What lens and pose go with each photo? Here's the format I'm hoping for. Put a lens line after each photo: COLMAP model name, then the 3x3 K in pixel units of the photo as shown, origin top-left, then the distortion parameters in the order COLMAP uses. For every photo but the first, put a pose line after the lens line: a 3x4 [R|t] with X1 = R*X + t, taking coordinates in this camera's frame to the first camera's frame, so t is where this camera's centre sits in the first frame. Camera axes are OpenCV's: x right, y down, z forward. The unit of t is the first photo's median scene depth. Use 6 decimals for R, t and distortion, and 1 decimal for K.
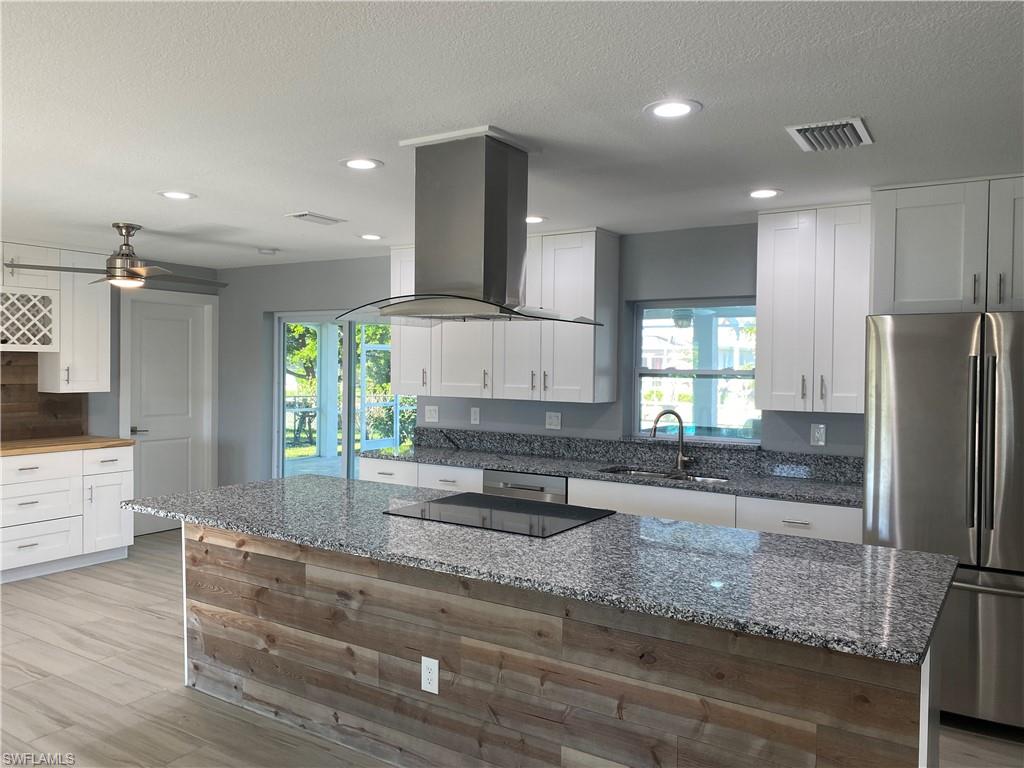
lens RADIAL K [[777.0, 0, 512.5], [0, 777.0, 385.1], [0, 0, 1]] dist [0.034504, -0.005849]
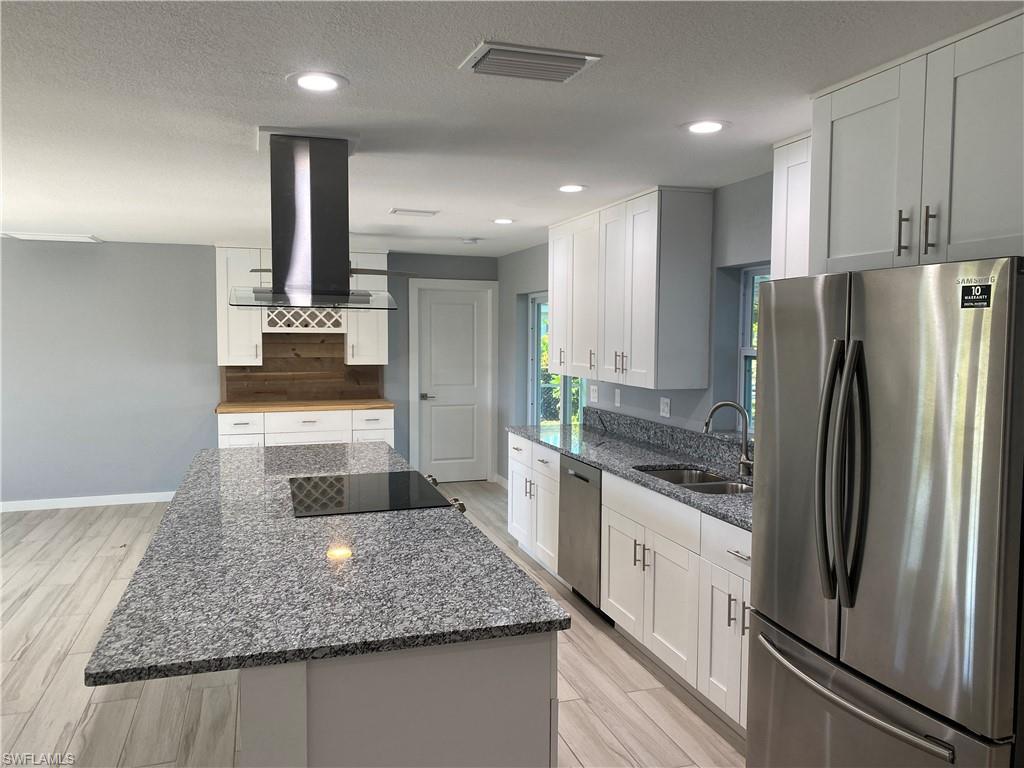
lens RADIAL K [[777.0, 0, 512.6], [0, 777.0, 381.5], [0, 0, 1]] dist [0.034504, -0.005849]
pose [[0.774927, 0.033940, -0.631139, 0.522416], [-0.014733, 0.999256, 0.035646, -0.014388], [0.631880, -0.018324, 0.774850, 0.215075]]
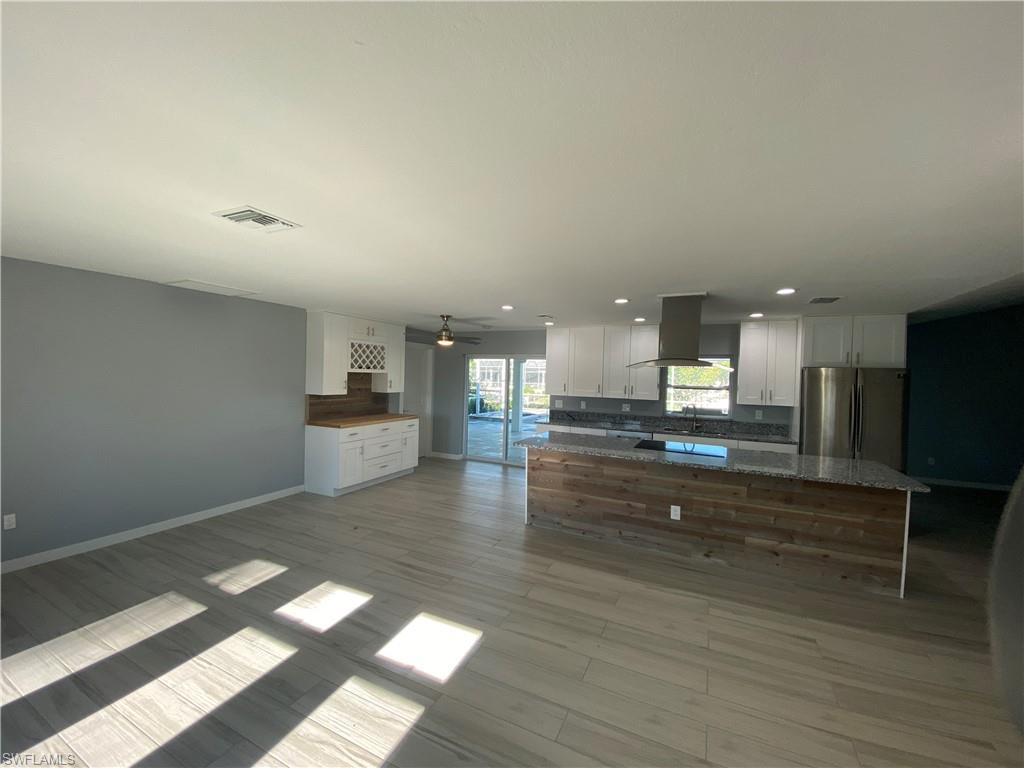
lens RADIAL K [[404.3, 0, 513.9], [0, 404.3, 378.0], [0, 0, 1]] dist [-0.001944, -0.001093]
pose [[0.993384, 0.013965, 0.113988, -0.432291], [-0.011449, 0.999677, -0.022694, -0.009944], [-0.114268, 0.021239, 0.993223, -0.122506]]
